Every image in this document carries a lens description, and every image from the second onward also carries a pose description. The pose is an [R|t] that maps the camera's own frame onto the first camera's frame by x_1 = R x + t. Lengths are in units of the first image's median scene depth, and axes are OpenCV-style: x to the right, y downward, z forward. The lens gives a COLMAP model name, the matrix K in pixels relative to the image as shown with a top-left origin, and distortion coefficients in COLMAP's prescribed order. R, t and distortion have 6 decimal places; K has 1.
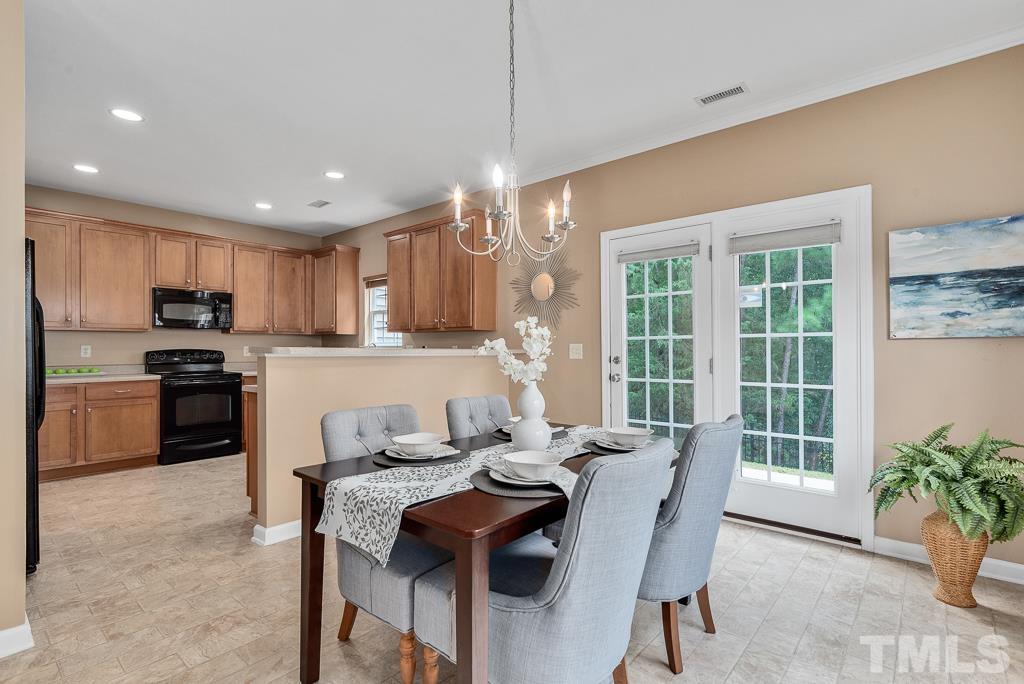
lens RADIAL K [[501.0, 0, 517.8], [0, 501.0, 346.9], [0, 0, 1]] dist [0.004074, 0.001497]
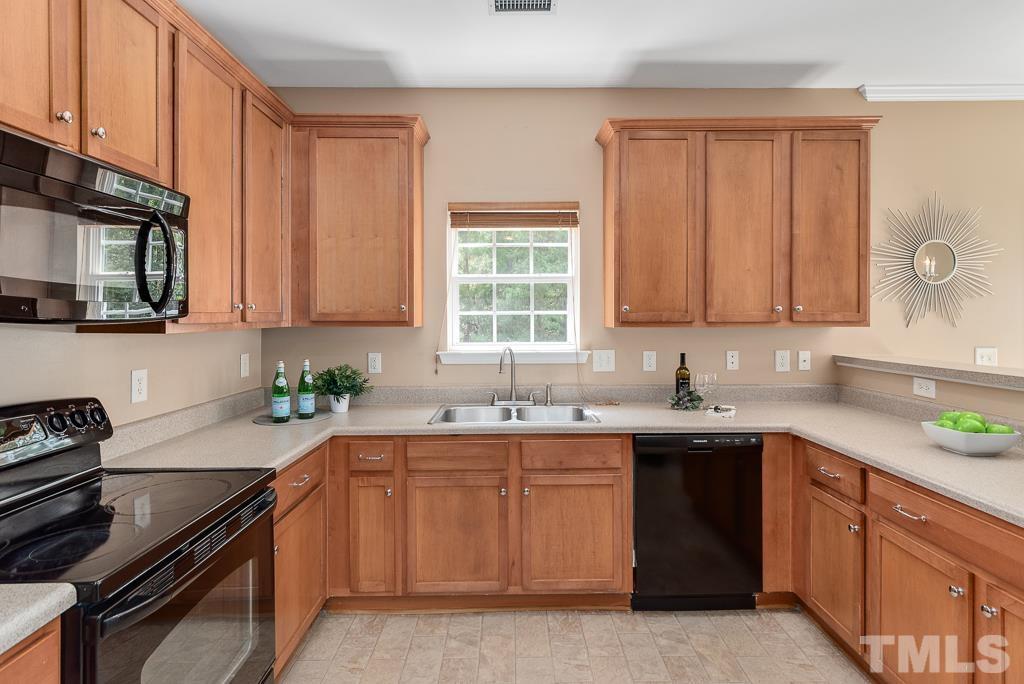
lens RADIAL K [[526.4, 0, 537.5], [0, 526.4, 321.8], [0, 0, 1]] dist [-0.000395, 0.000599]
pose [[0.747417, -0.011142, 0.664262, -0.689949], [0.001826, 0.999890, 0.014717, -0.043343], [-0.664353, -0.009787, 0.747355, 0.707563]]
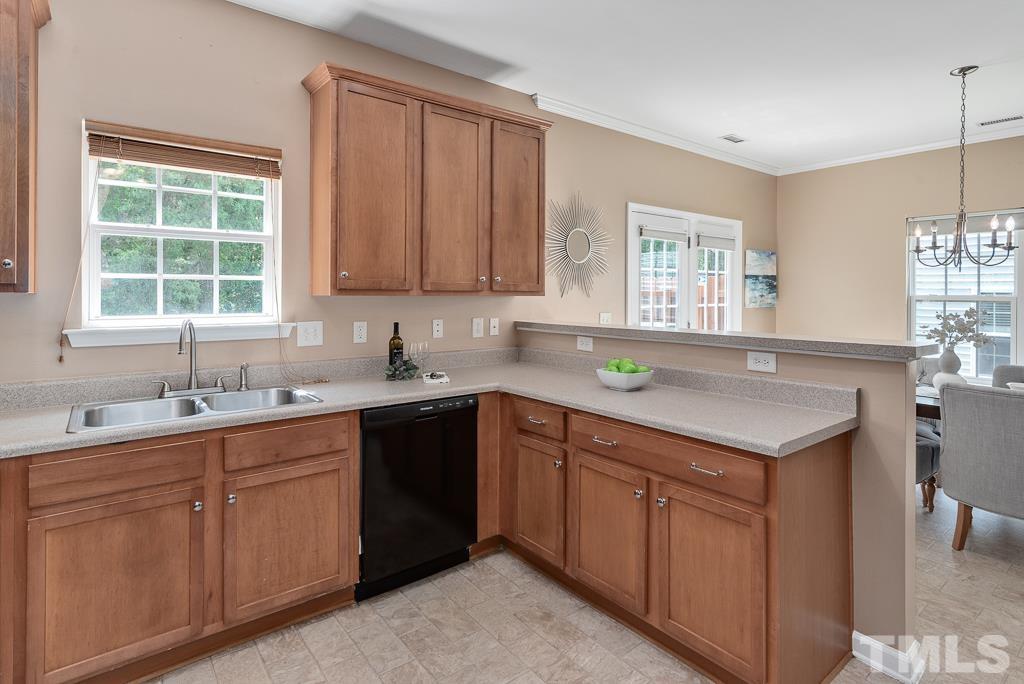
lens RADIAL K [[526.4, 0, 511.8], [0, 526.4, 297.3], [0, 0, 1]] dist [-0.000395, 0.000599]
pose [[0.182974, -0.005055, 0.983105, -0.720184], [-0.007740, 0.999948, 0.006582, -0.032044], [-0.983087, -0.008813, 0.182925, 0.805678]]
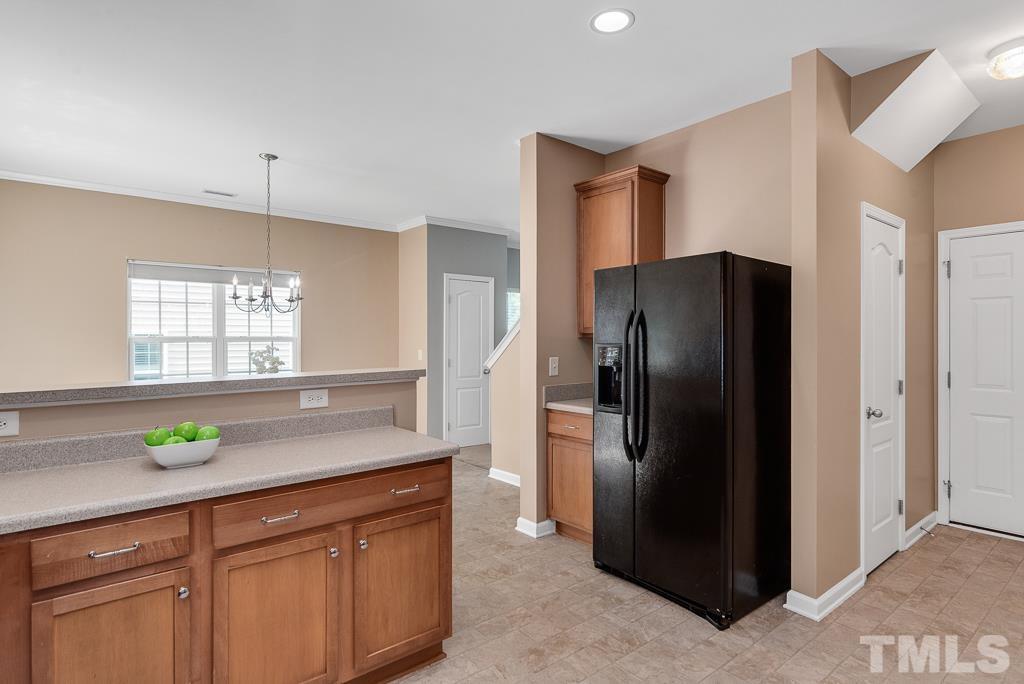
lens RADIAL K [[526.4, 0, 512.8], [0, 526.4, 345.5], [0, 0, 1]] dist [-0.000395, 0.000599]
pose [[-0.984095, -0.001193, 0.177640, -0.501978], [0.000881, 0.999932, 0.011595, -0.028829], [-0.177642, 0.011567, -0.984027, 1.105877]]
